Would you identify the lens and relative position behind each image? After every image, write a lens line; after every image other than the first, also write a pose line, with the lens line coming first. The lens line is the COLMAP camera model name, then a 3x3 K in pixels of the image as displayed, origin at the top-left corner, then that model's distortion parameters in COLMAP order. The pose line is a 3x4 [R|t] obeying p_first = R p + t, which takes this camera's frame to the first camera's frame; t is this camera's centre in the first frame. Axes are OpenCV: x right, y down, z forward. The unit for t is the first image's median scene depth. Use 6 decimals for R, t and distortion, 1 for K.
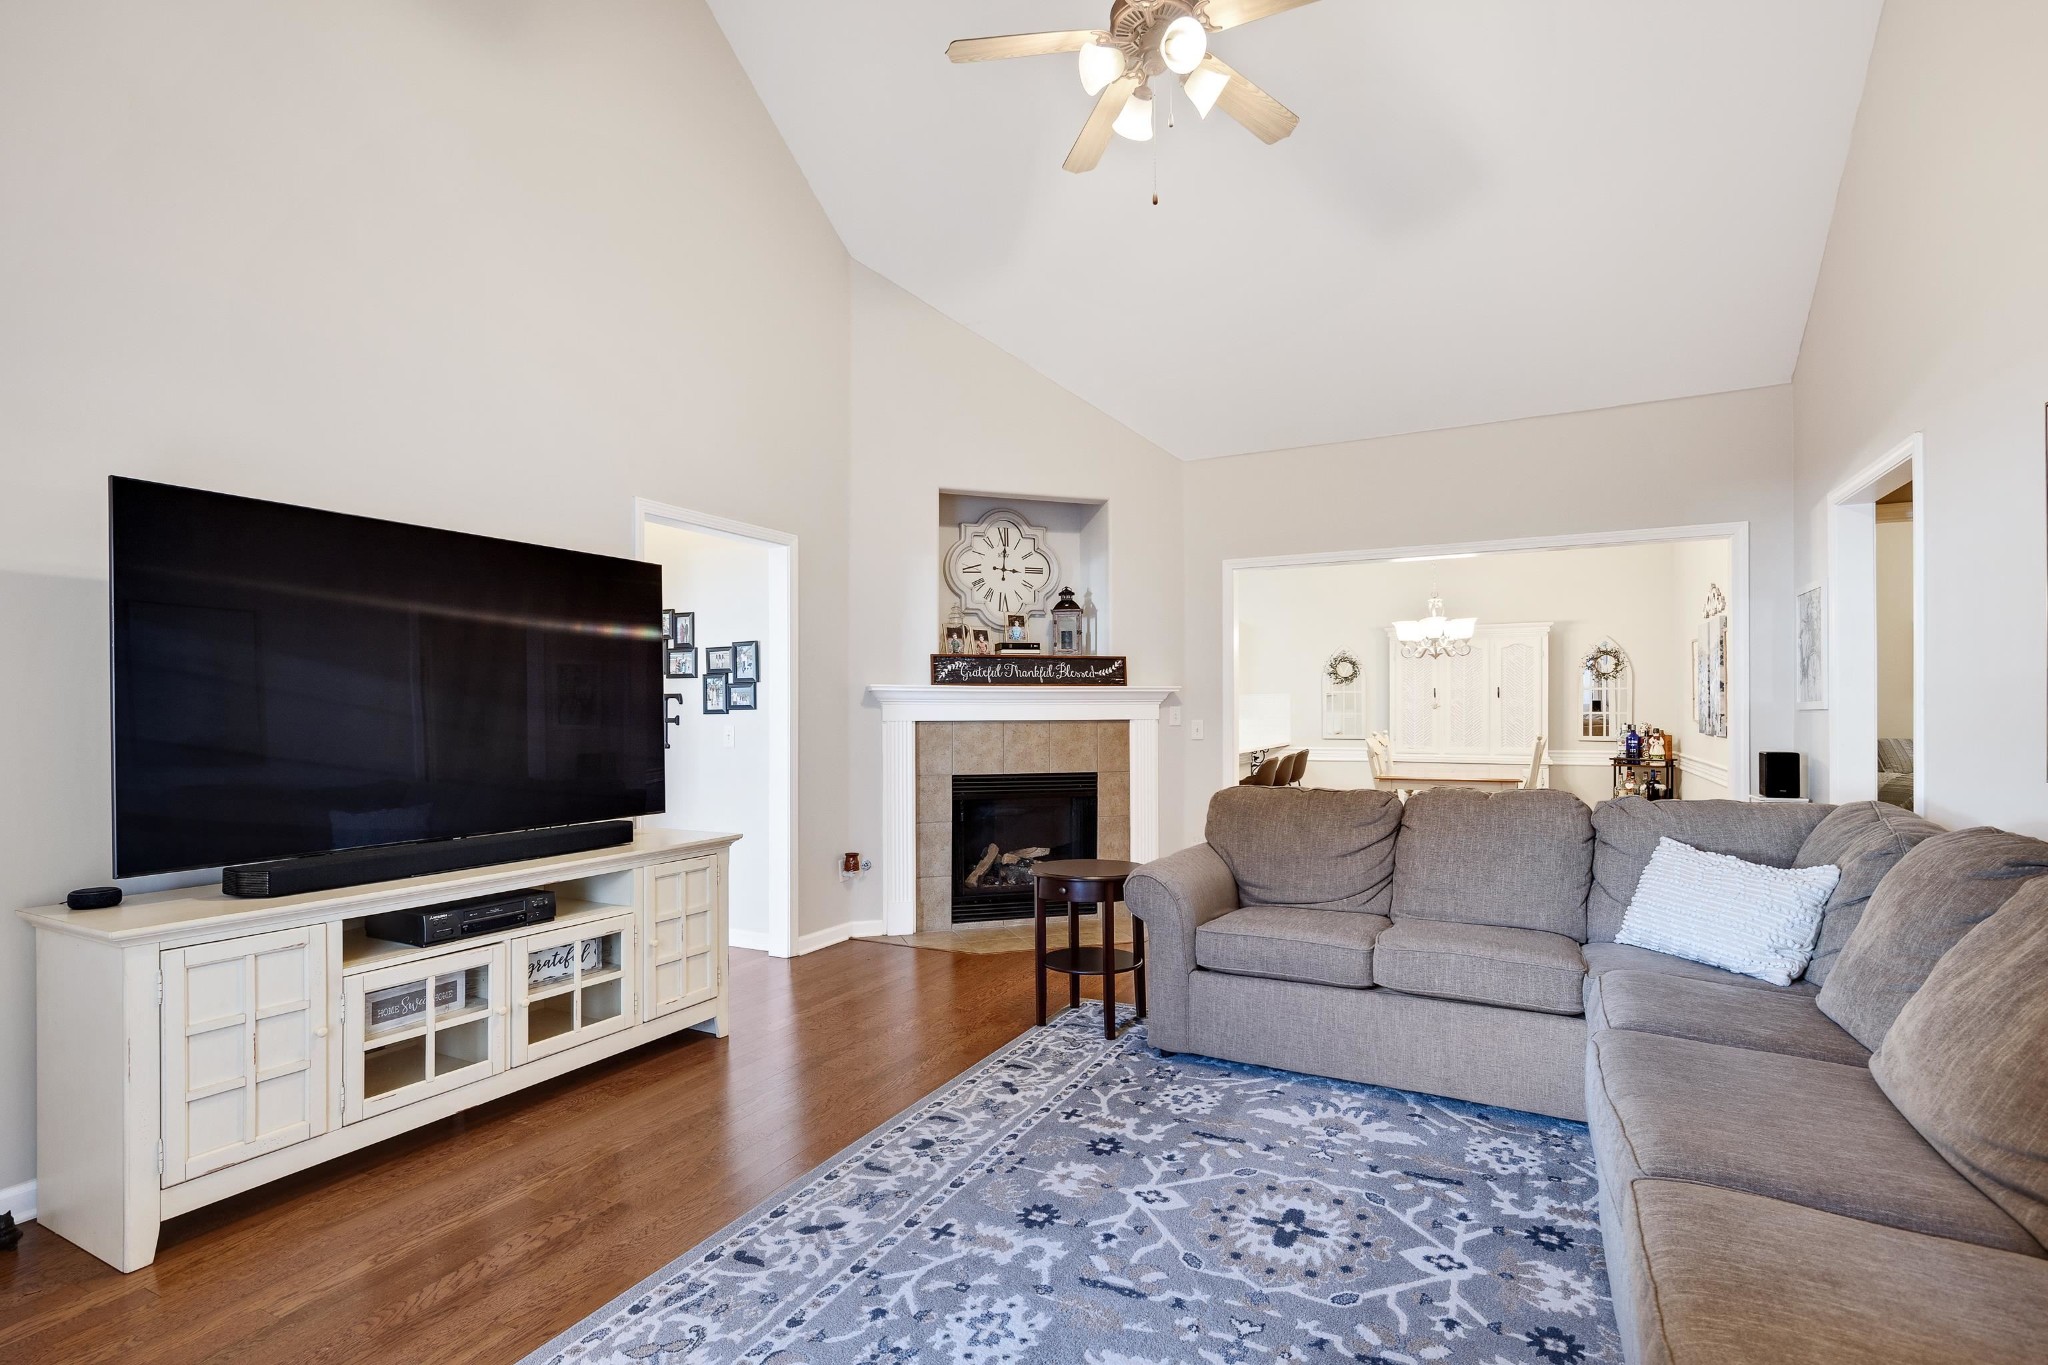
lens RADIAL K [[998.2, 0, 1002.6], [0, 998.2, 716.6], [0, 0, 1]] dist [0.002606, -0.004444]
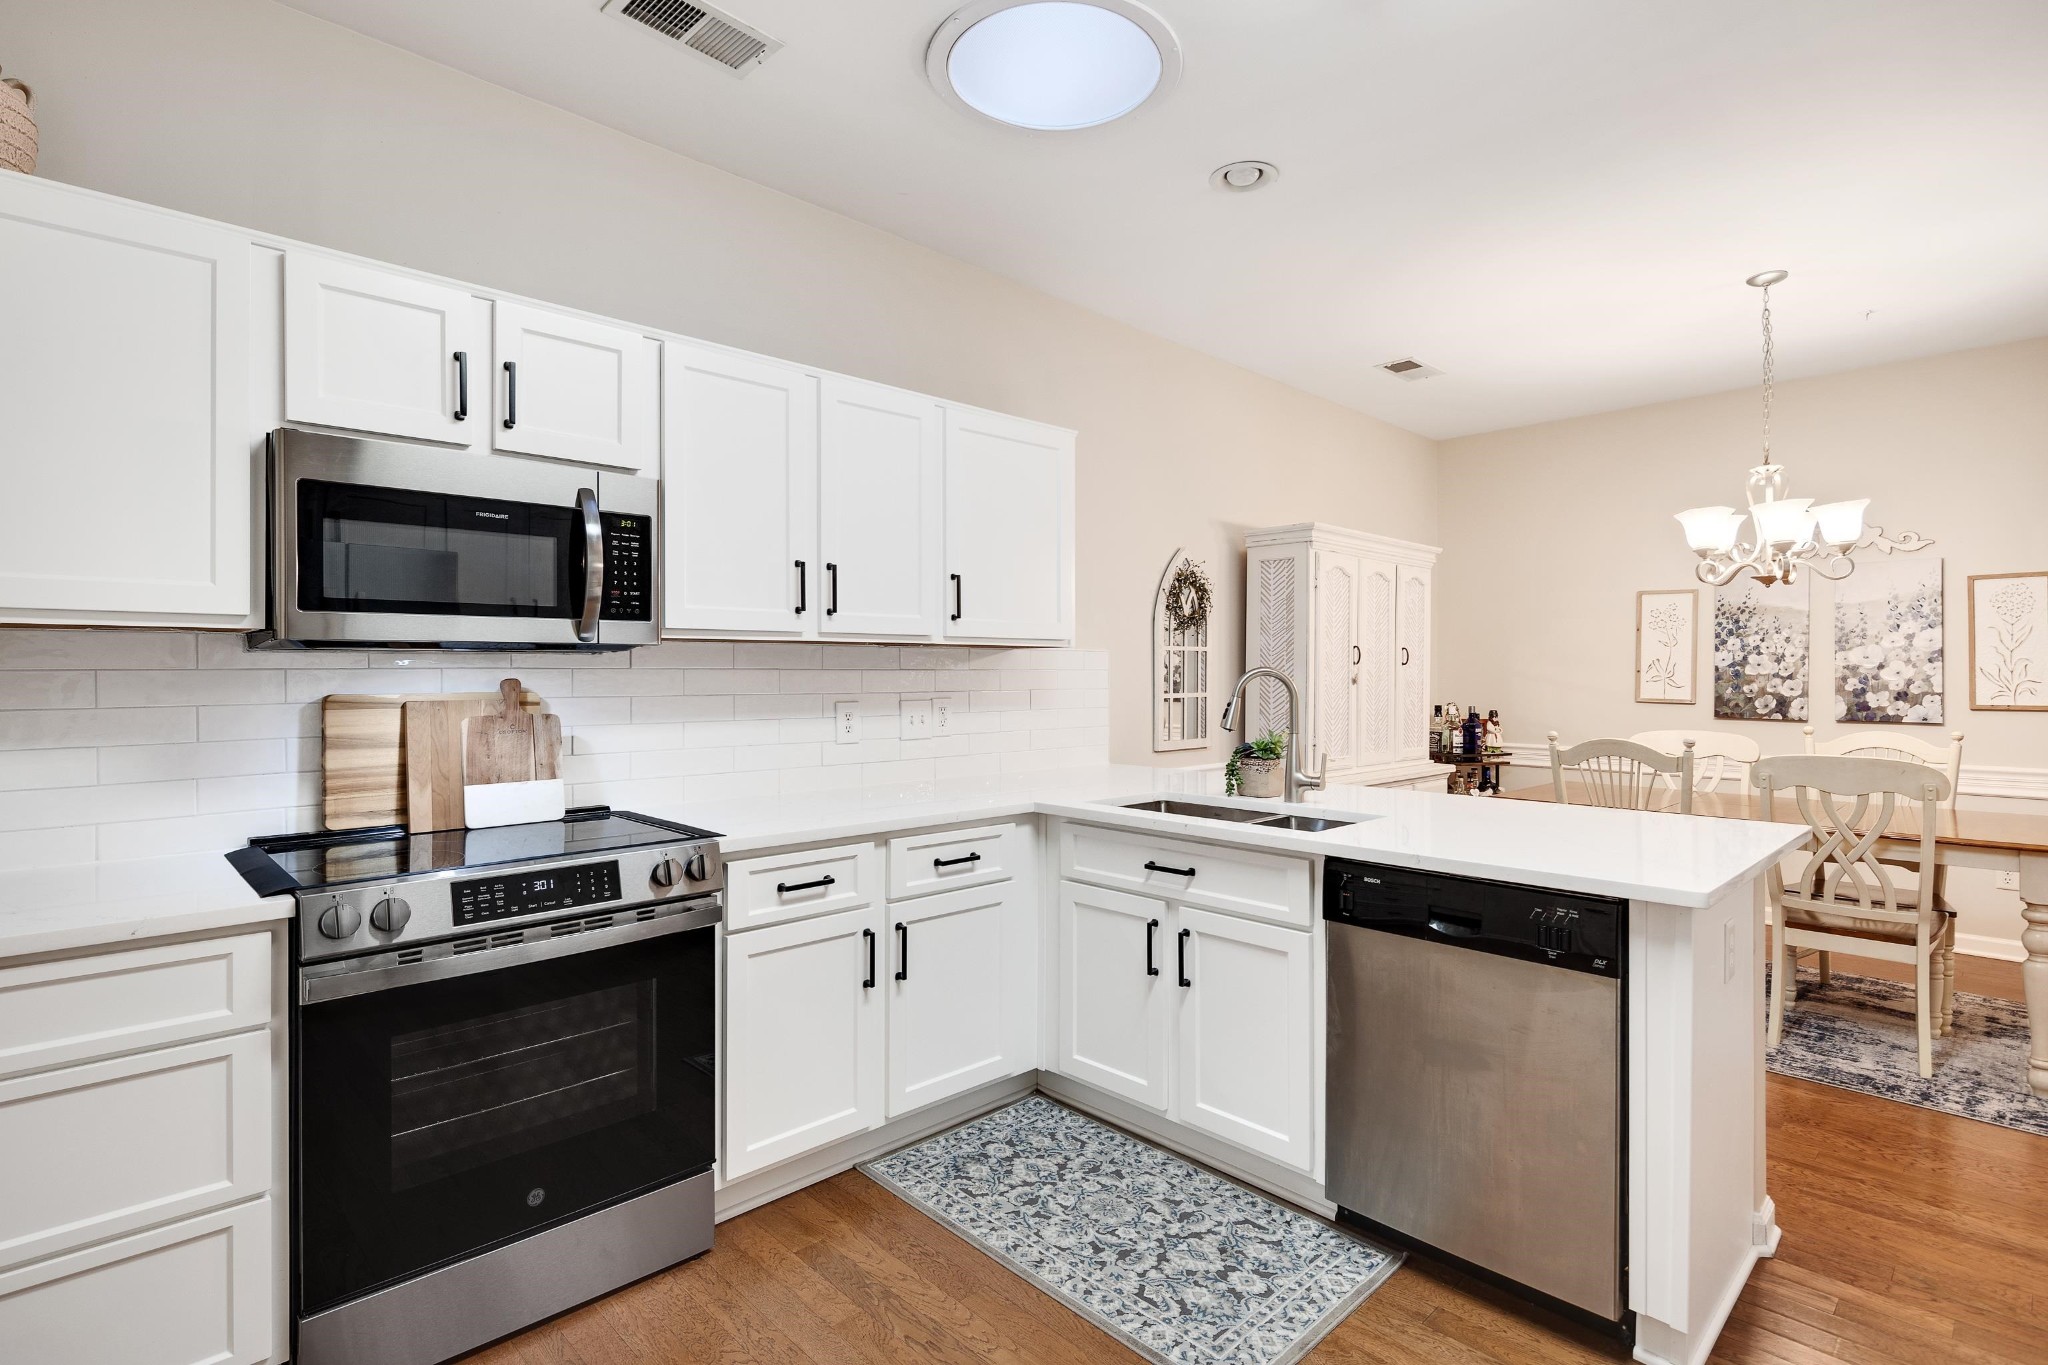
lens RADIAL K [[998.2, 0, 993.7], [0, 998.2, 674.7], [0, 0, 1]] dist [0.002606, -0.004444]
pose [[0.336671, 0.003913, 0.941614, -0.392097], [0.006458, 0.999958, -0.006464, -0.031243], [-0.941600, 0.008257, 0.336632, 2.863308]]
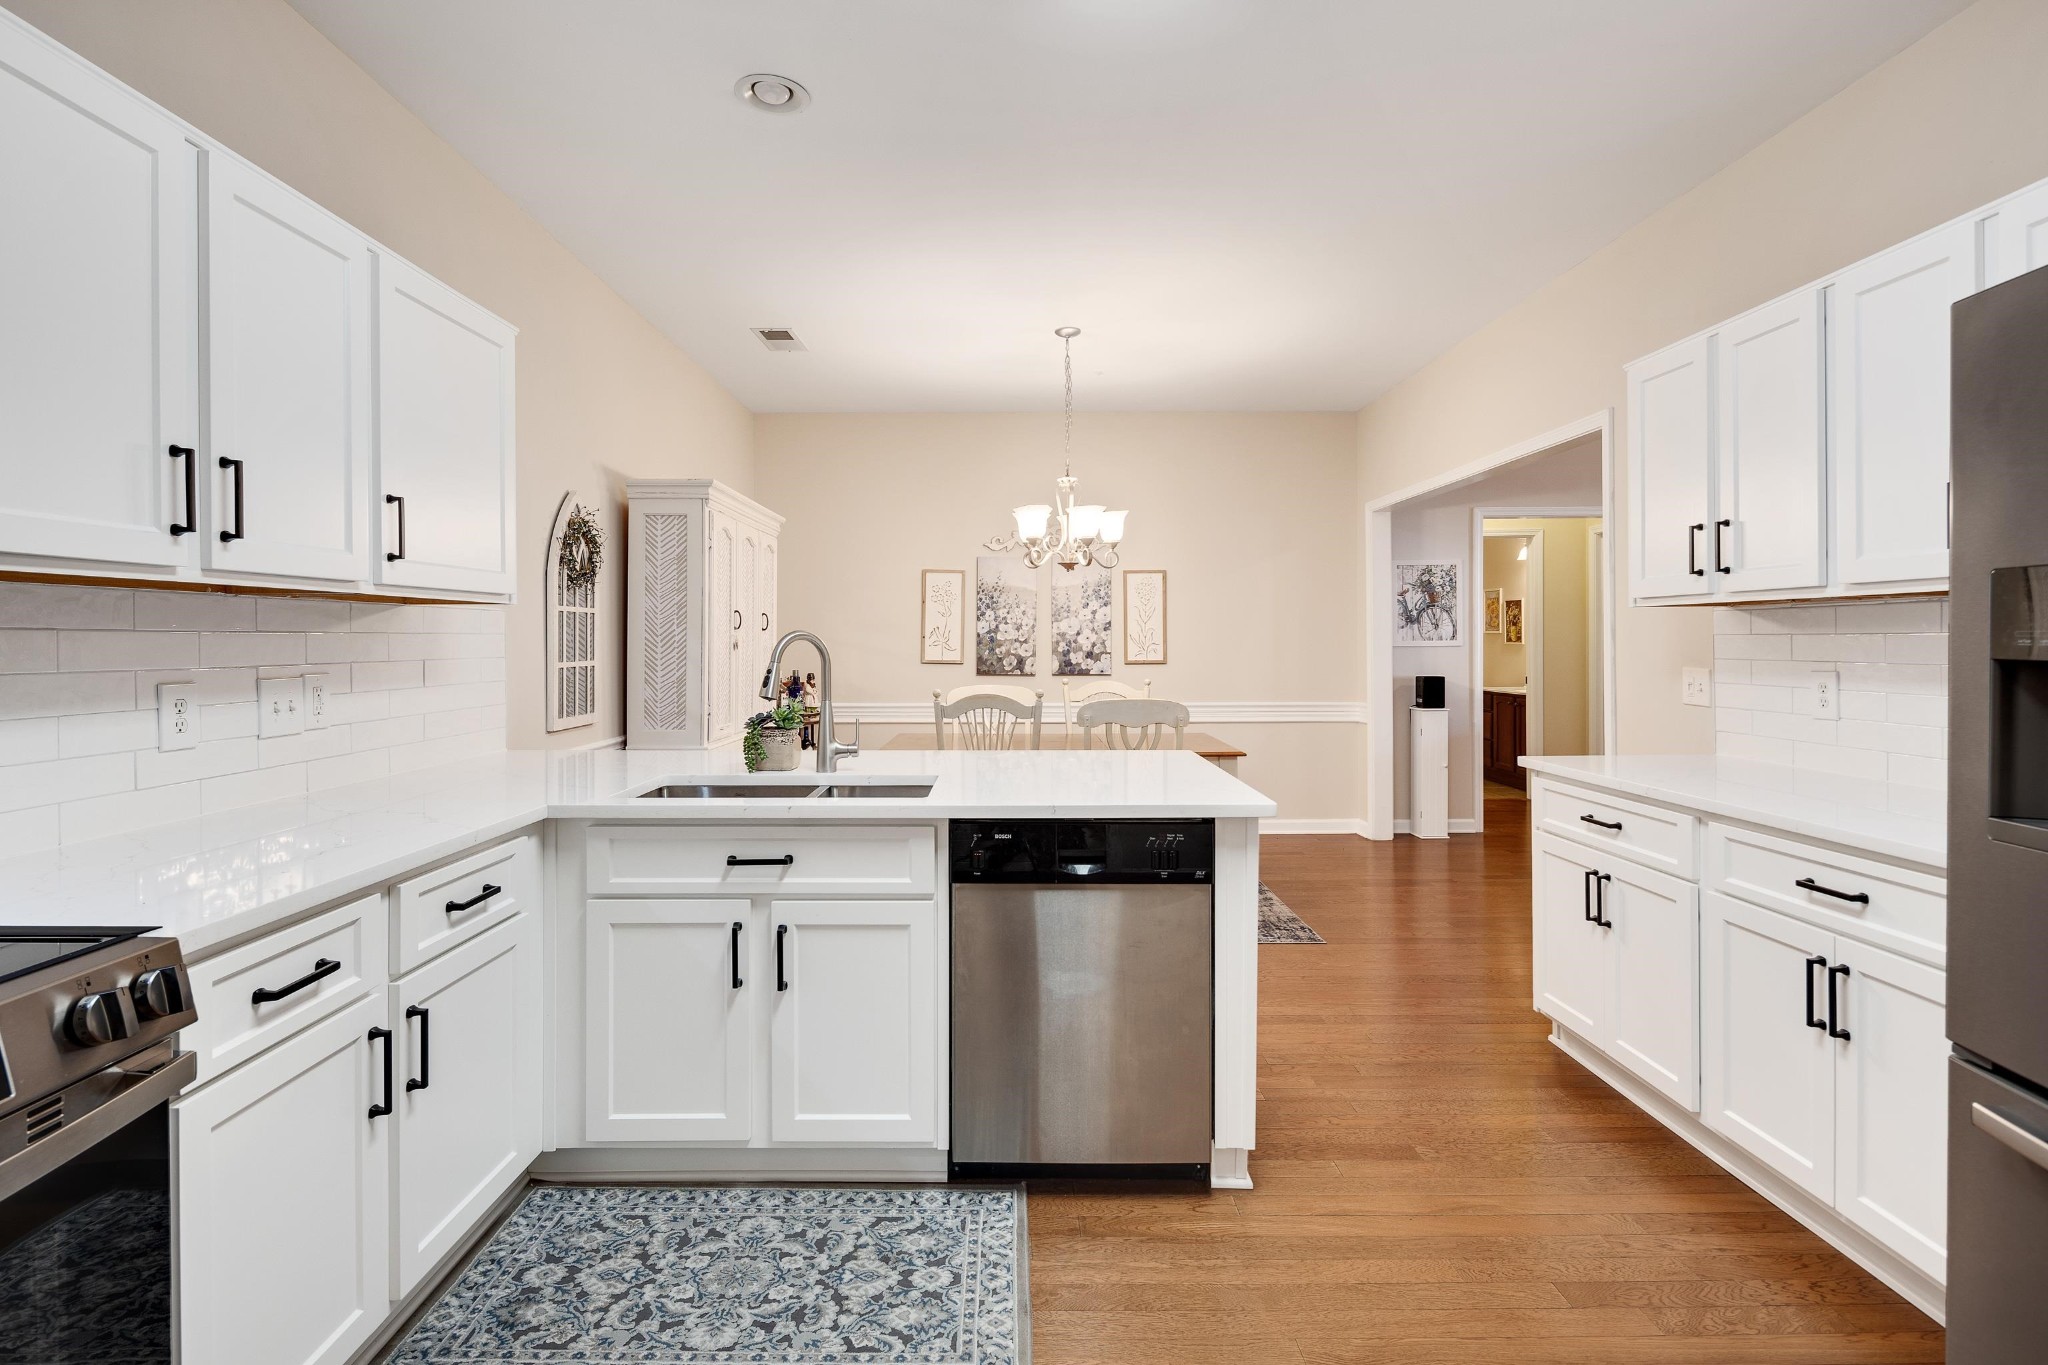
lens RADIAL K [[998.2, 0, 1020.2], [0, 998.2, 648.2], [0, 0, 1]] dist [0.002606, -0.004444]
pose [[-0.465541, -0.001212, 0.885026, -0.288949], [0.011807, 0.999902, 0.007580, -0.031626], [-0.884948, 0.013978, -0.465480, 3.176293]]
